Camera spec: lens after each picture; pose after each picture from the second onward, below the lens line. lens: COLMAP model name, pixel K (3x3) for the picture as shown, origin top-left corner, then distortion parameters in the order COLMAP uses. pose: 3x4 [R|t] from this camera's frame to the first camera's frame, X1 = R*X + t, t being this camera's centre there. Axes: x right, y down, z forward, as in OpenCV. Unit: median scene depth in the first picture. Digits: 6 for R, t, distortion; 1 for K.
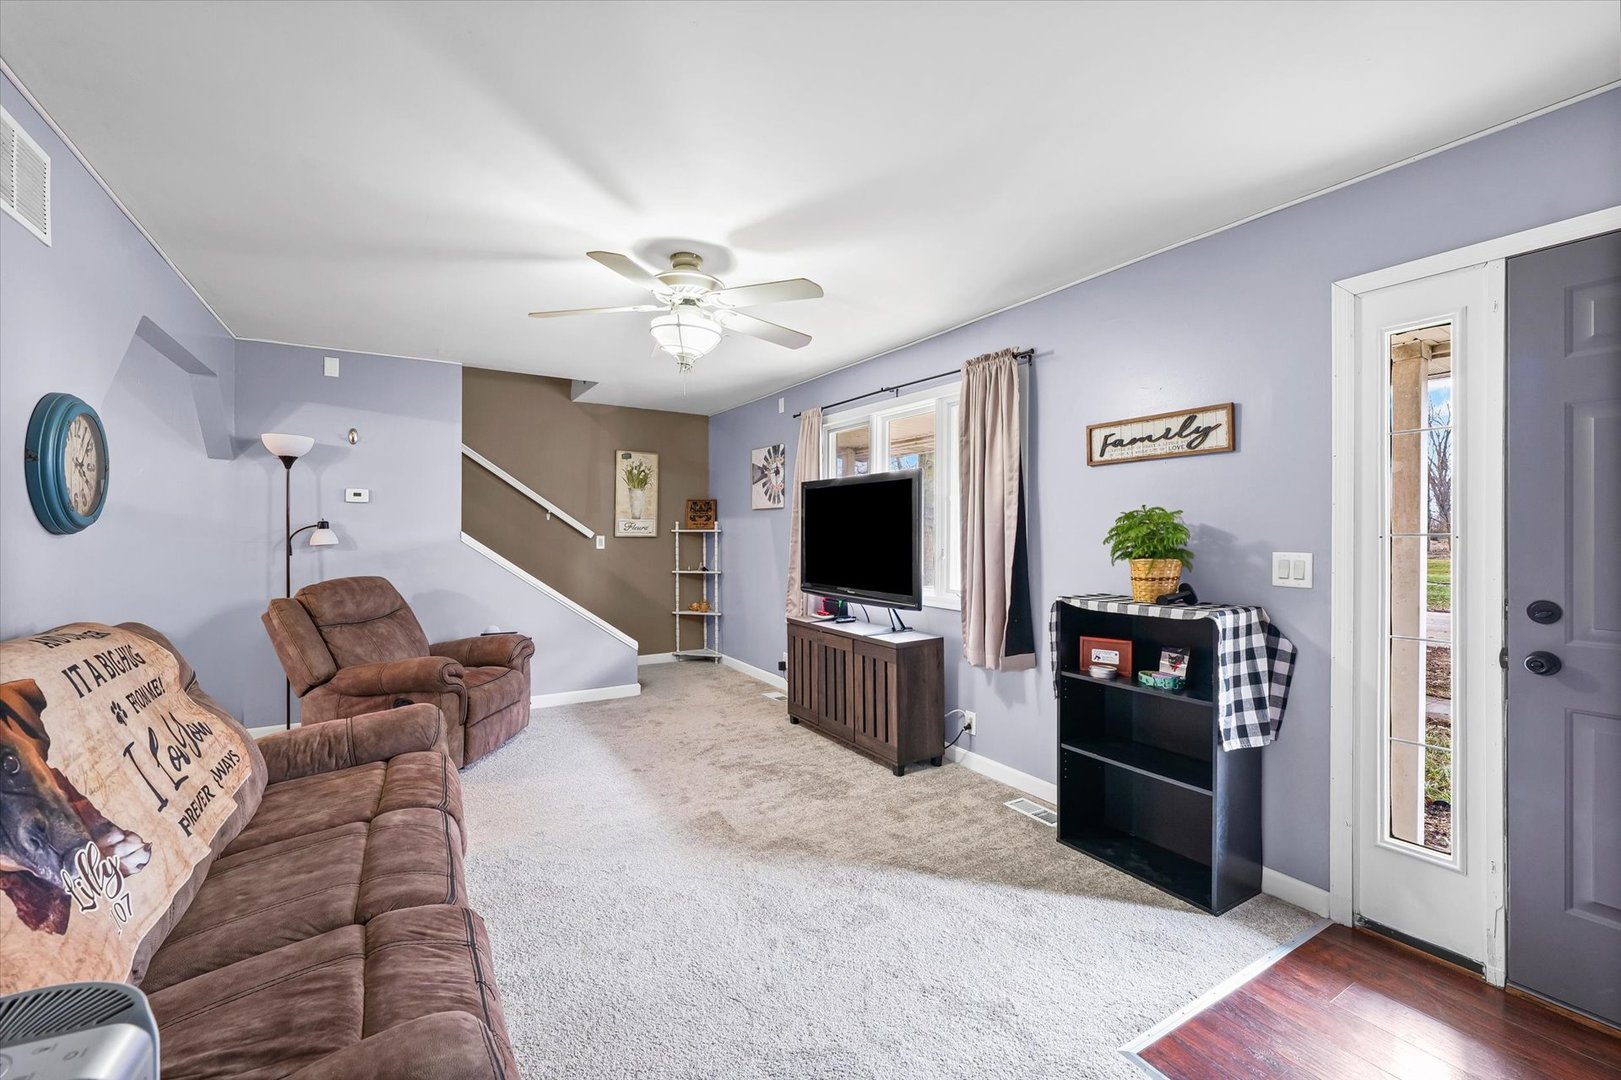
lens RADIAL K [[666.6, 0, 810.4], [0, 666.6, 534.2], [0, 0, 1]] dist [0.000952, -0.000068]
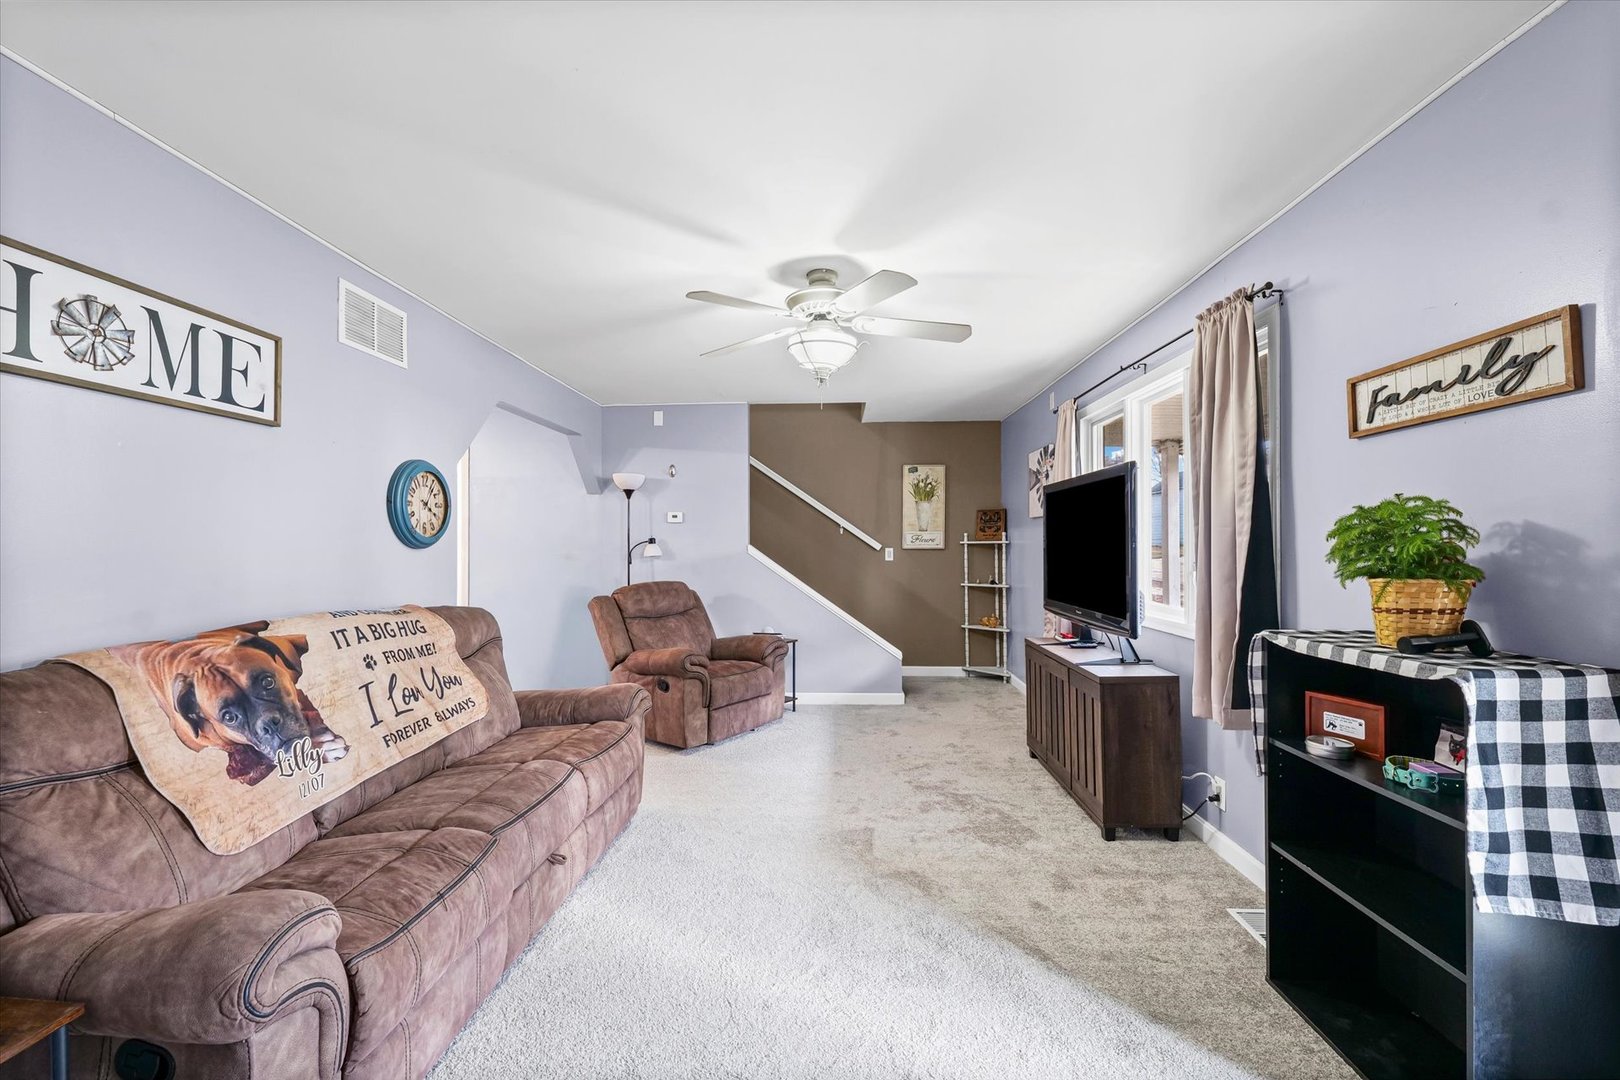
lens RADIAL K [[666.2, 0, 808.1], [0, 666.2, 544.1], [0, 0, 1]] dist [0.000952, -0.000068]
pose [[0.825978, -0.009214, -0.563627, 0.356805], [0.006798, 0.999957, -0.006384, 0.004016], [0.563661, 0.001442, 0.826005, 0.145077]]
